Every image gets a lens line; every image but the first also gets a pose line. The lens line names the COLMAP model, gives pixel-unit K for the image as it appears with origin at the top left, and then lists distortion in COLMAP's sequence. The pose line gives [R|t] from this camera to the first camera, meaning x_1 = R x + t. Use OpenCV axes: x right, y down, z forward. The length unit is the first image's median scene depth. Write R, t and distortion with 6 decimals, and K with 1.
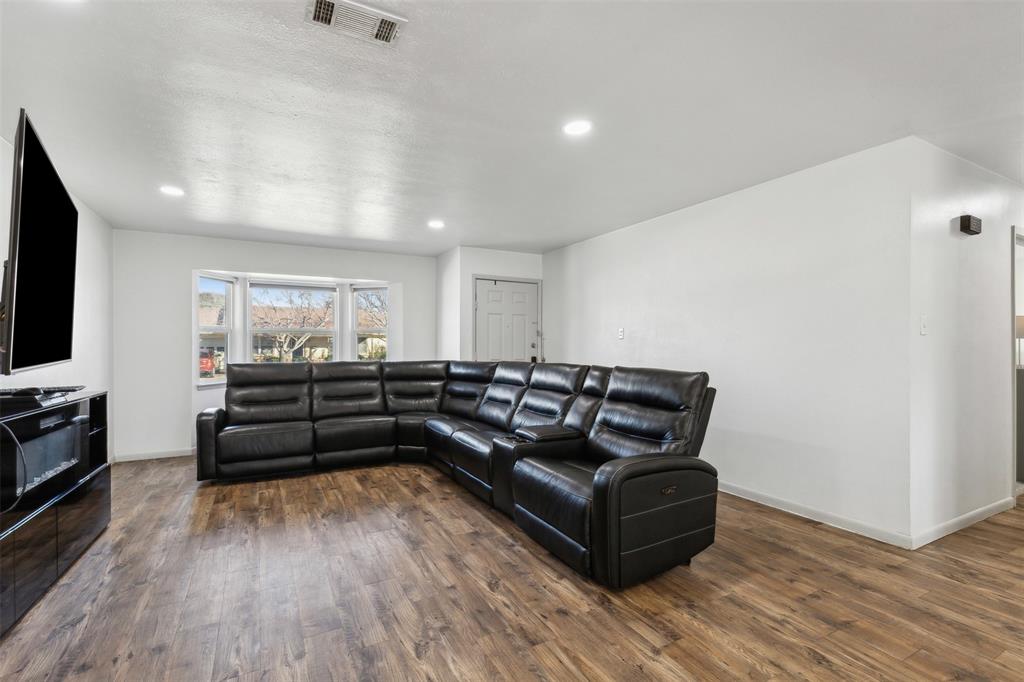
lens RADIAL K [[475.3, 0, 520.7], [0, 475.3, 342.2], [0, 0, 1]] dist [0.011688, -0.003069]
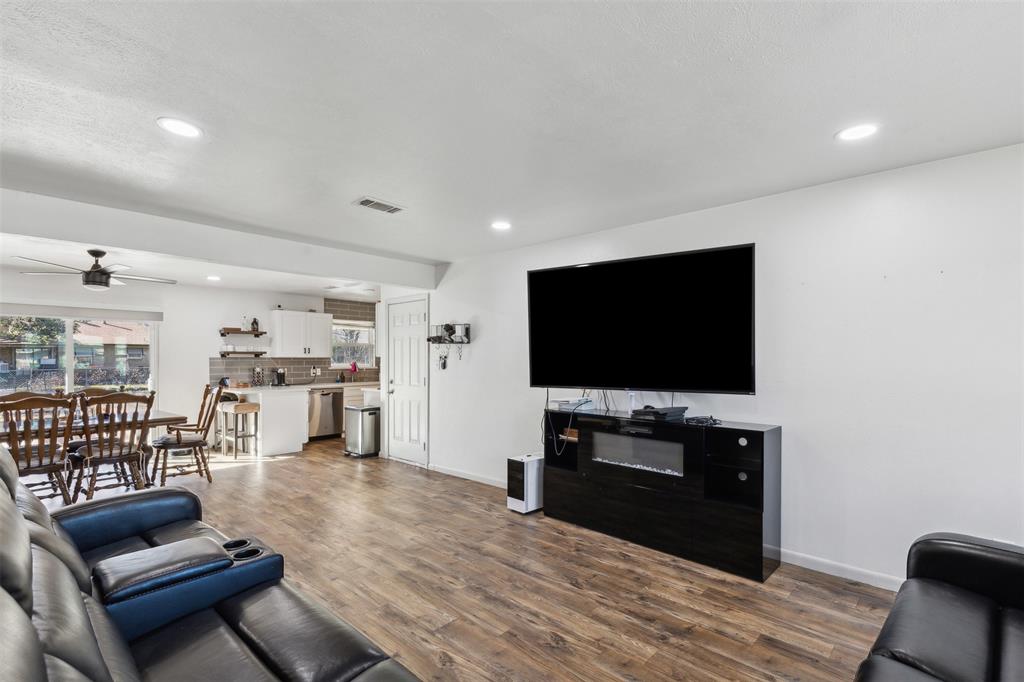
lens RADIAL K [[475.3, 0, 525.7], [0, 475.3, 359.5], [0, 0, 1]] dist [0.011688, -0.003069]
pose [[-0.943766, 0.003891, -0.330591, -0.151622], [0.004910, 0.999985, -0.002247, -0.033480], [0.330577, -0.003744, -0.943771, 1.712110]]
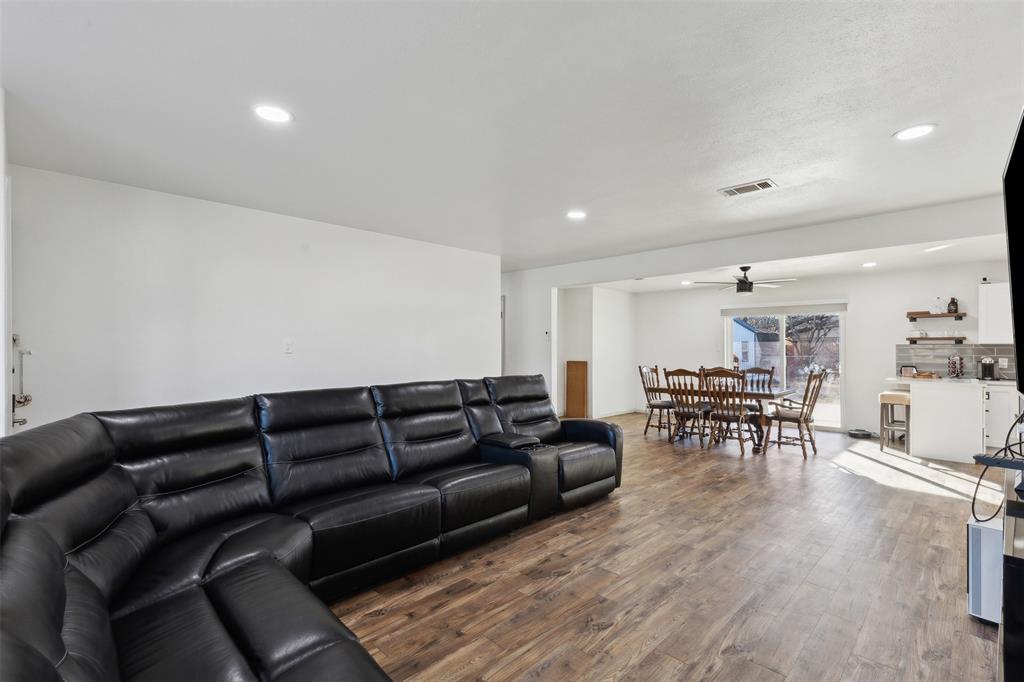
lens RADIAL K [[475.3, 0, 512.6], [0, 475.3, 345.6], [0, 0, 1]] dist [0.011688, -0.003069]
pose [[-0.287906, 0.004982, 0.957646, -1.069991], [-0.005030, 0.999965, -0.006714, -0.026370], [-0.957646, -0.006750, -0.287871, 1.385477]]
